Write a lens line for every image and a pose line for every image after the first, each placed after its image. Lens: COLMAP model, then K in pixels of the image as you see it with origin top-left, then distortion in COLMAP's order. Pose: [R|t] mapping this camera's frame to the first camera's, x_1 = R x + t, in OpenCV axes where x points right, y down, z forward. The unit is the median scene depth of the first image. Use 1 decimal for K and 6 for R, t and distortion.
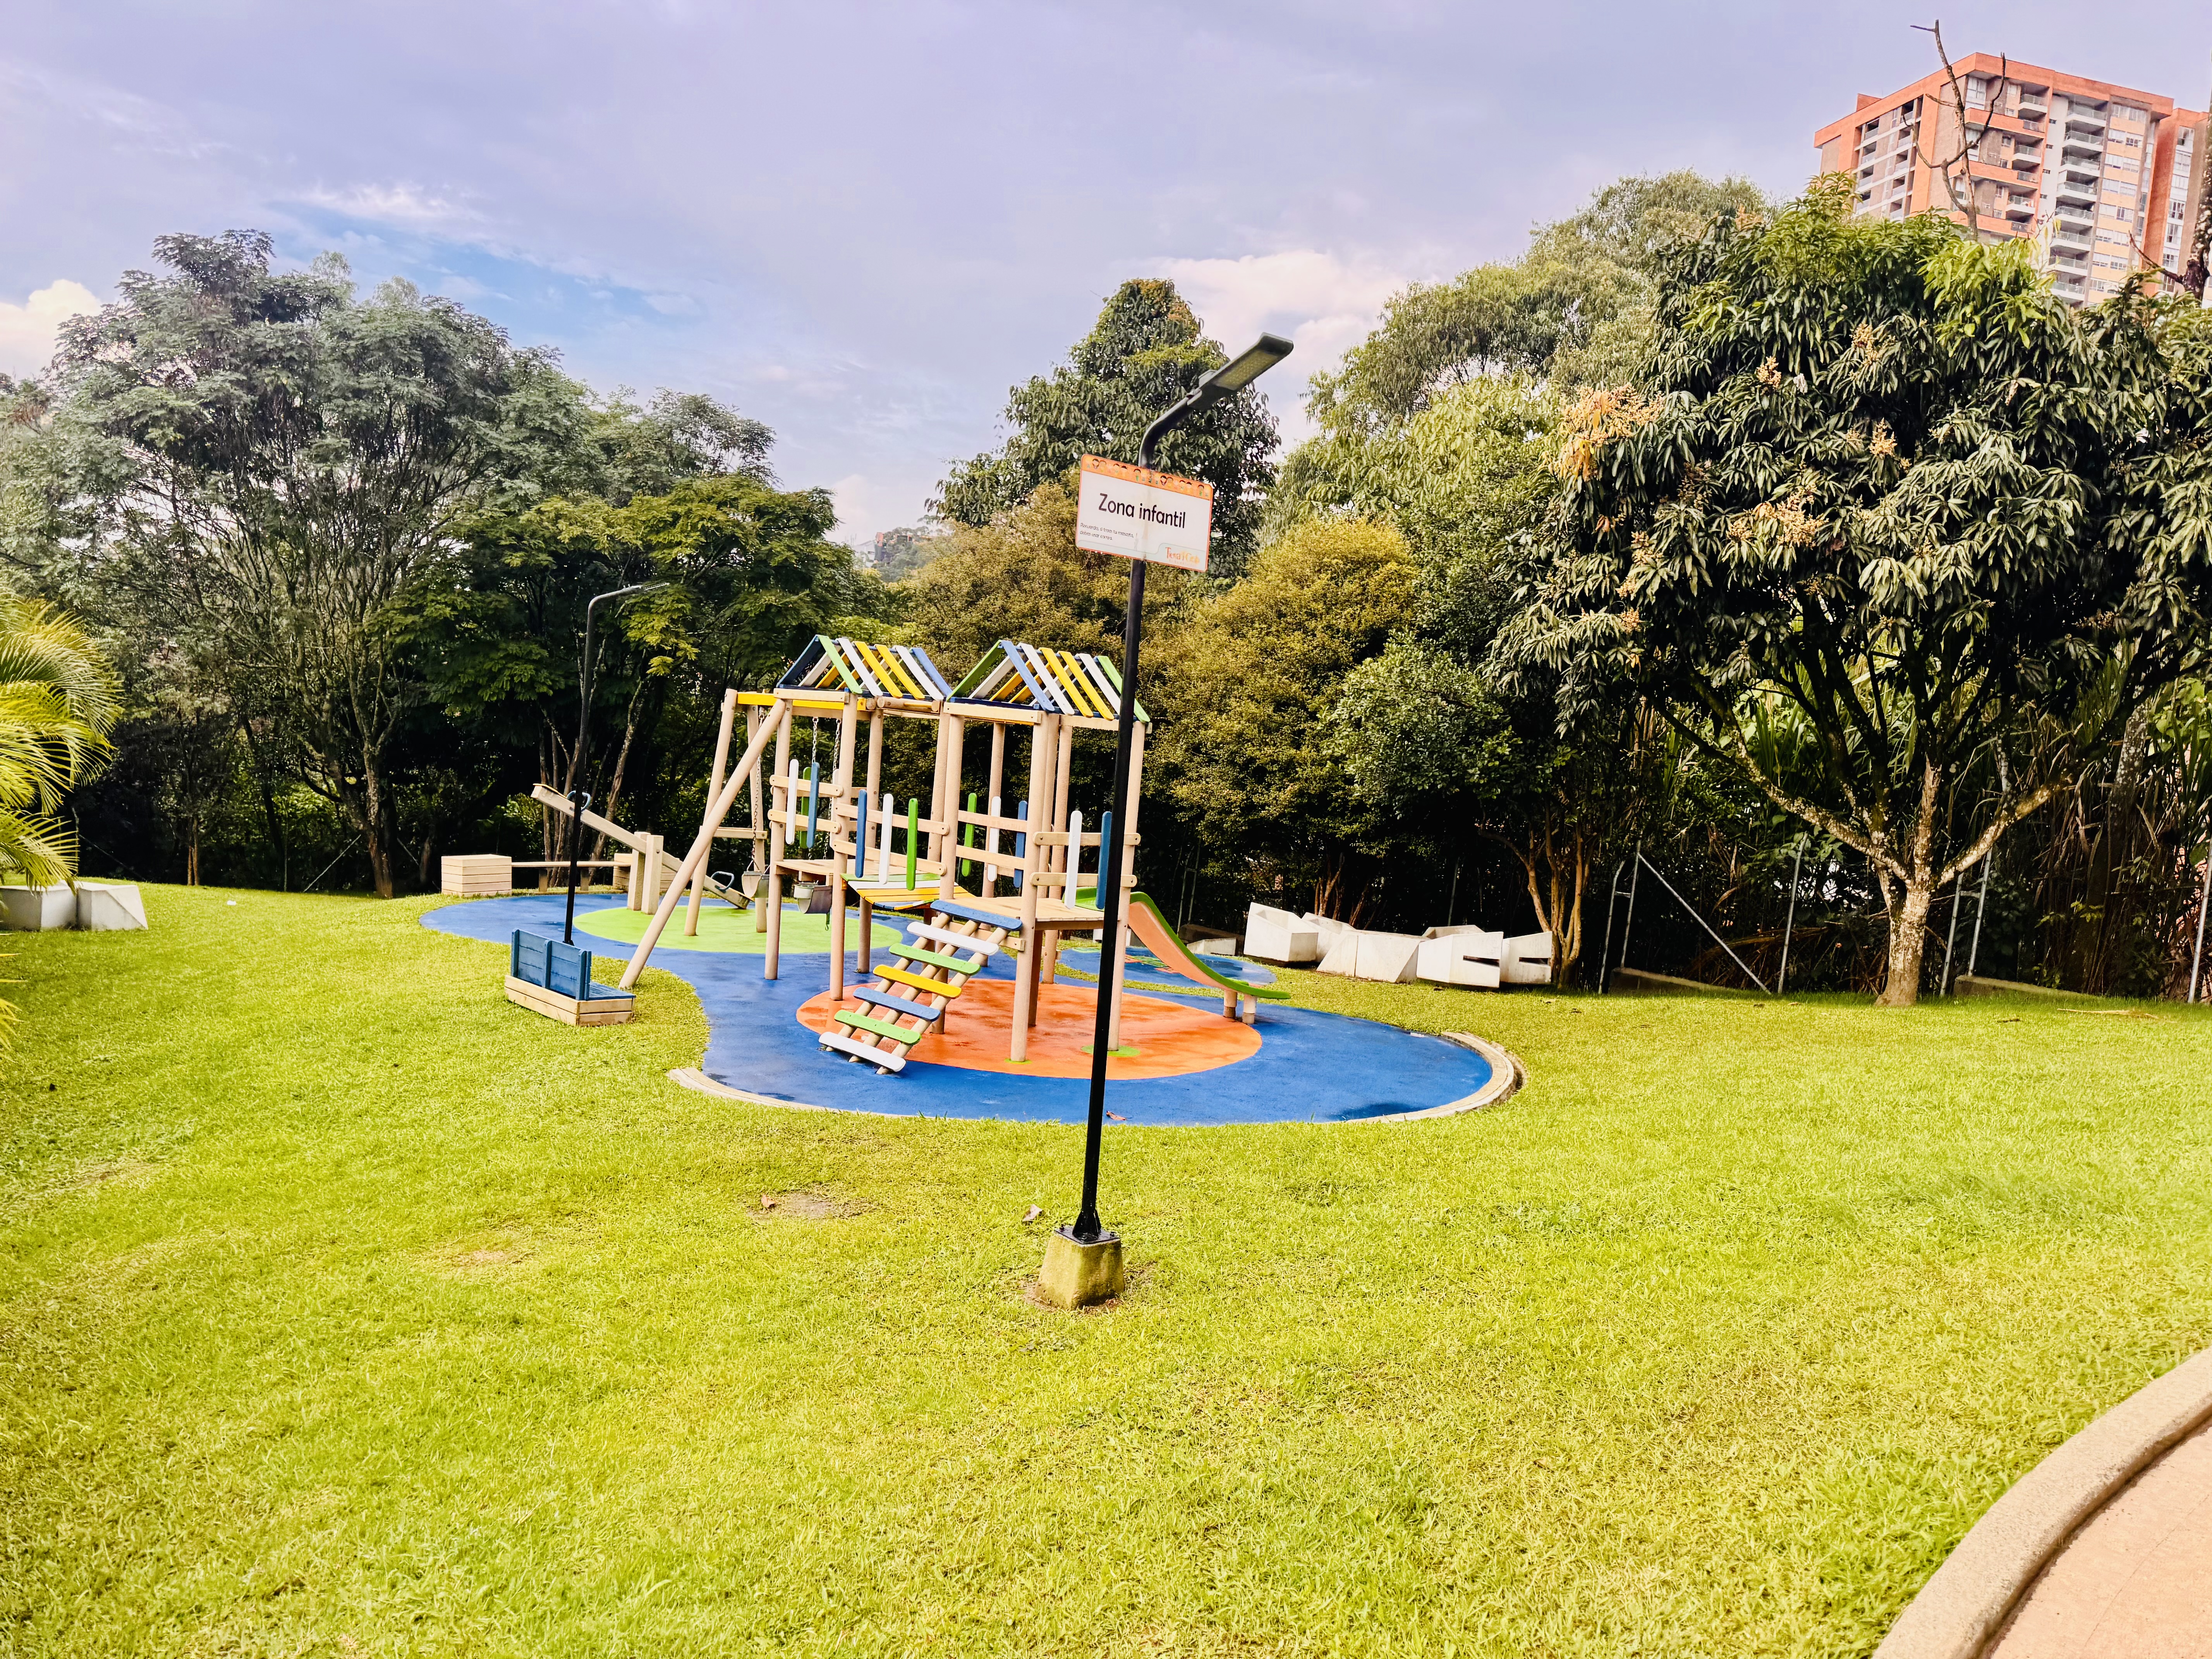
lens RADIAL K [[1500.8, 0, 1106.0], [0, 1500.8, 829.5], [0, 0, 1]] dist [-0.001279, -0.002835]
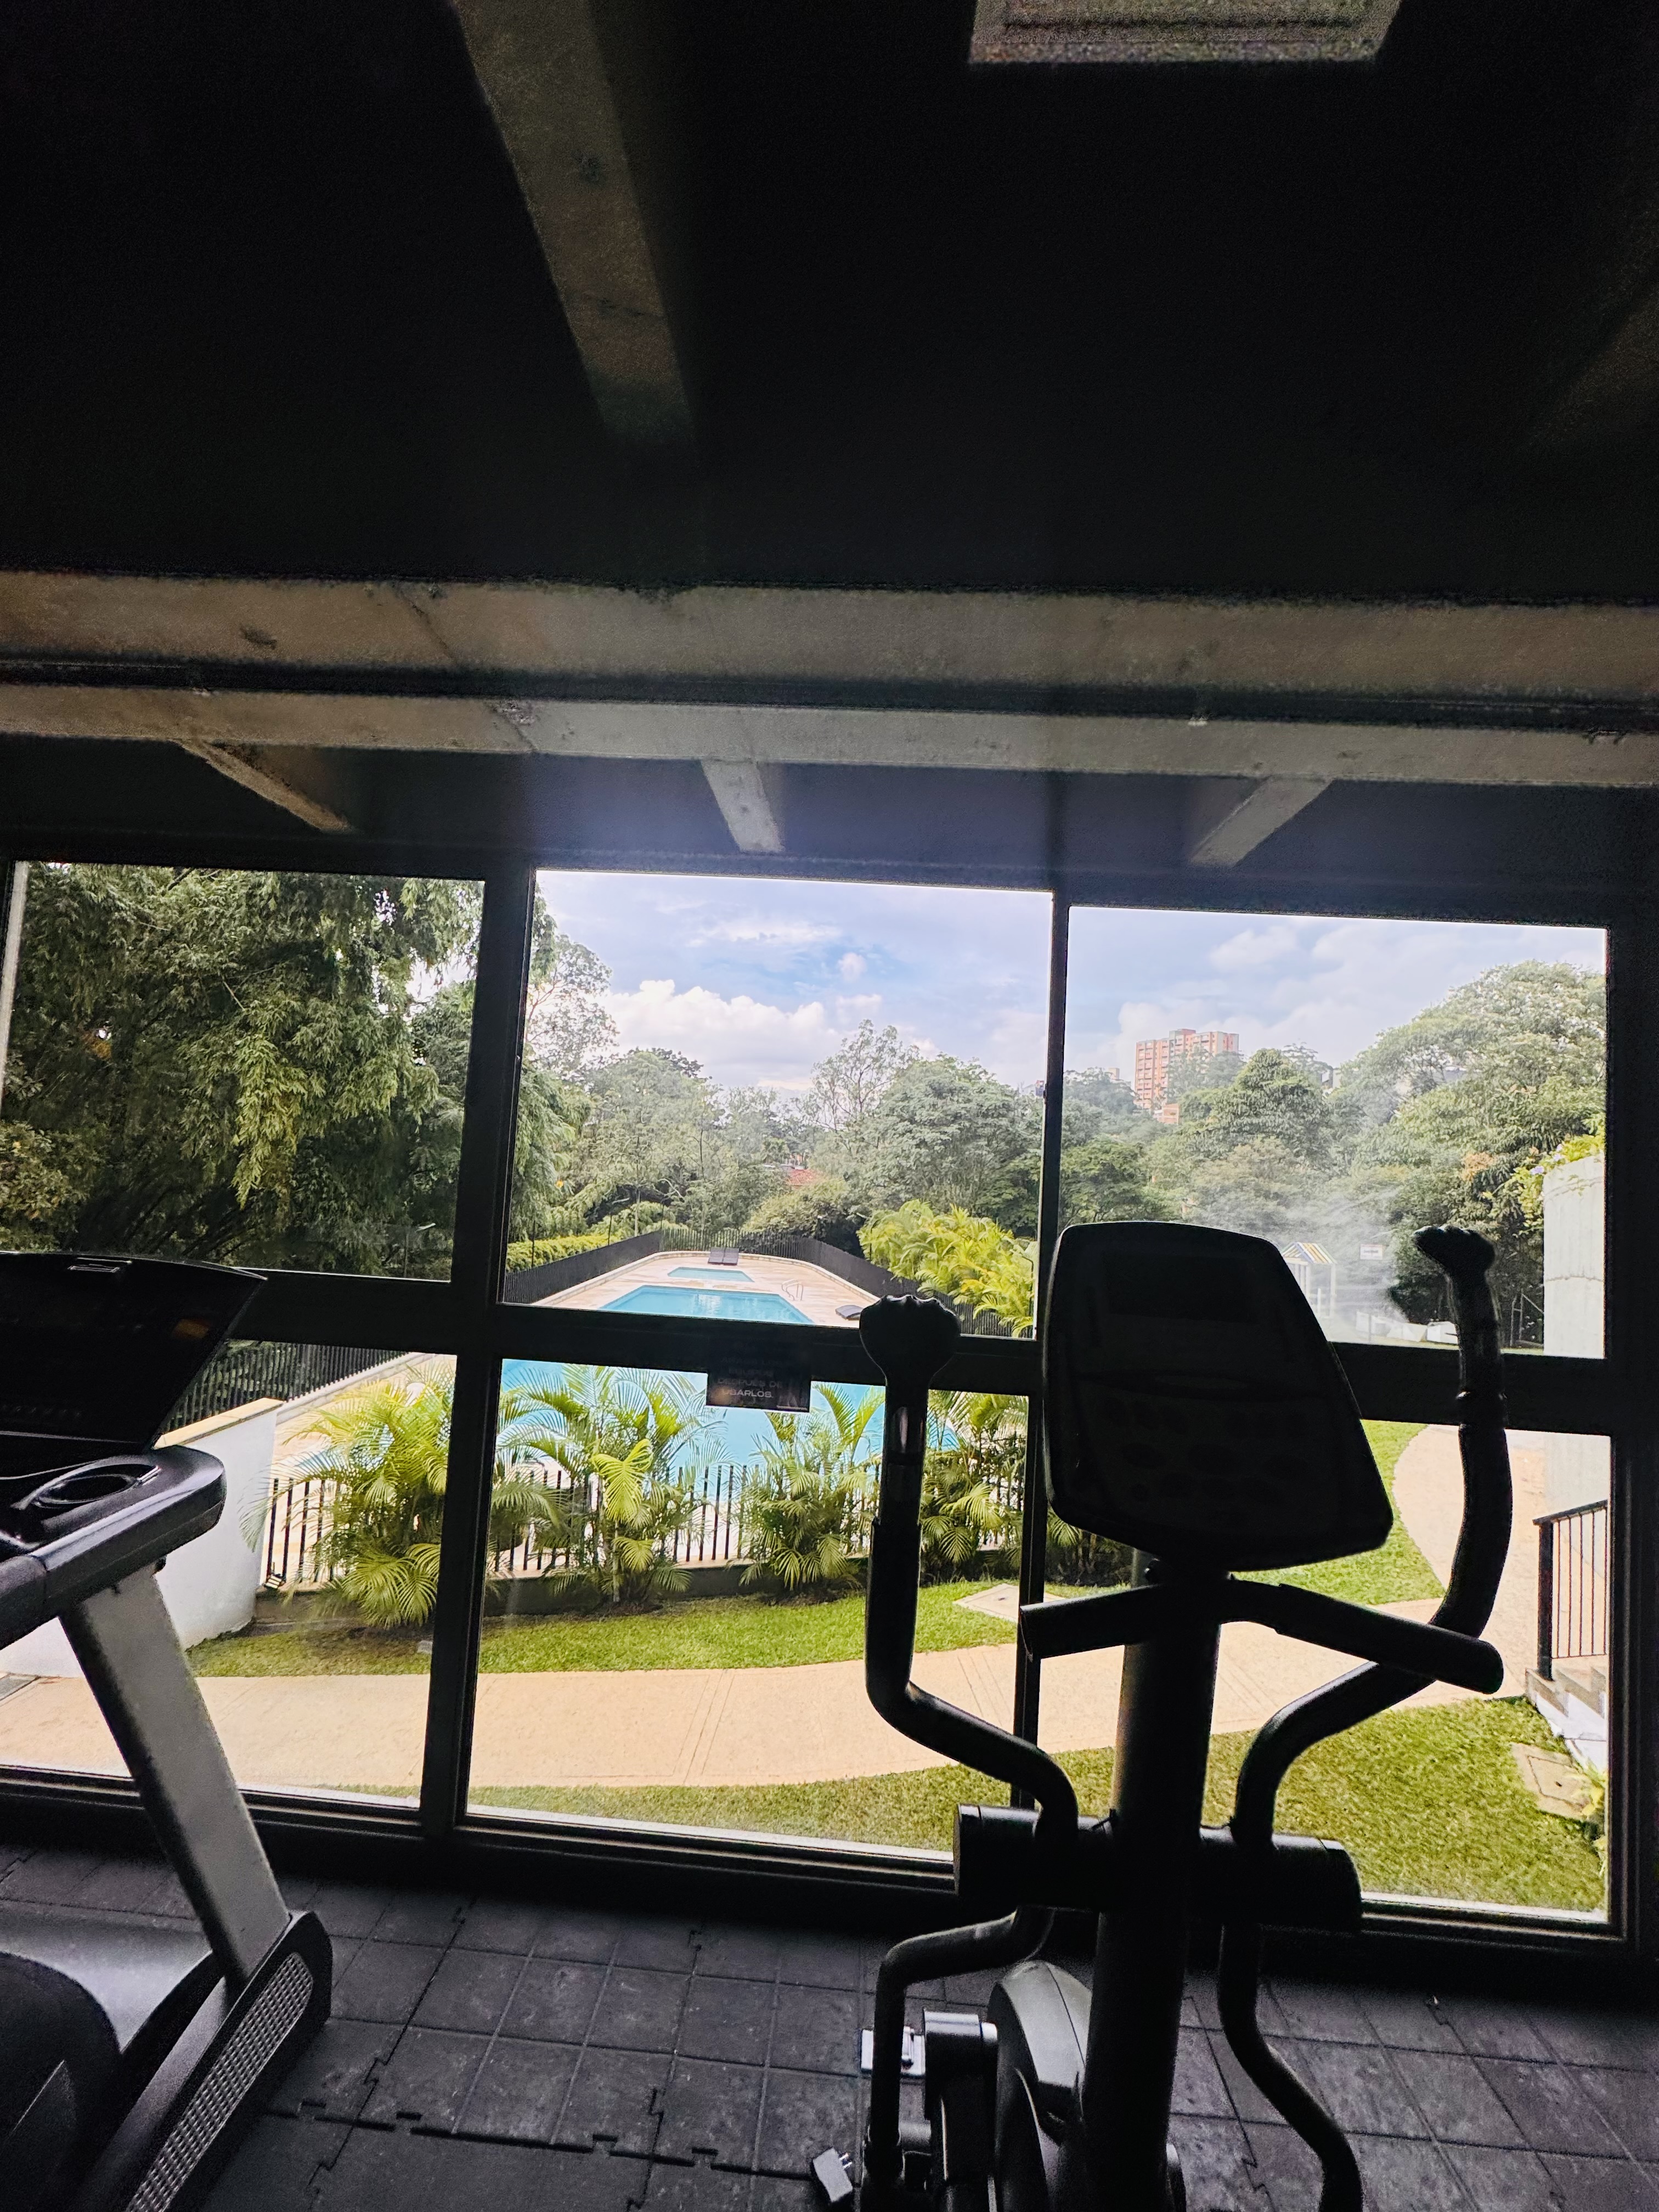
lens RADIAL K [[888.7, 0, 829.5], [0, 888.7, 1106.0], [0, 0, 1]] dist [-0.016157, 0.000180]
pose [[0.931247, -0.060444, -0.359341, -0.118994], [0.002292, 0.987098, -0.160099, -0.040241], [0.364382, 0.148269, 0.919371, -0.544979]]
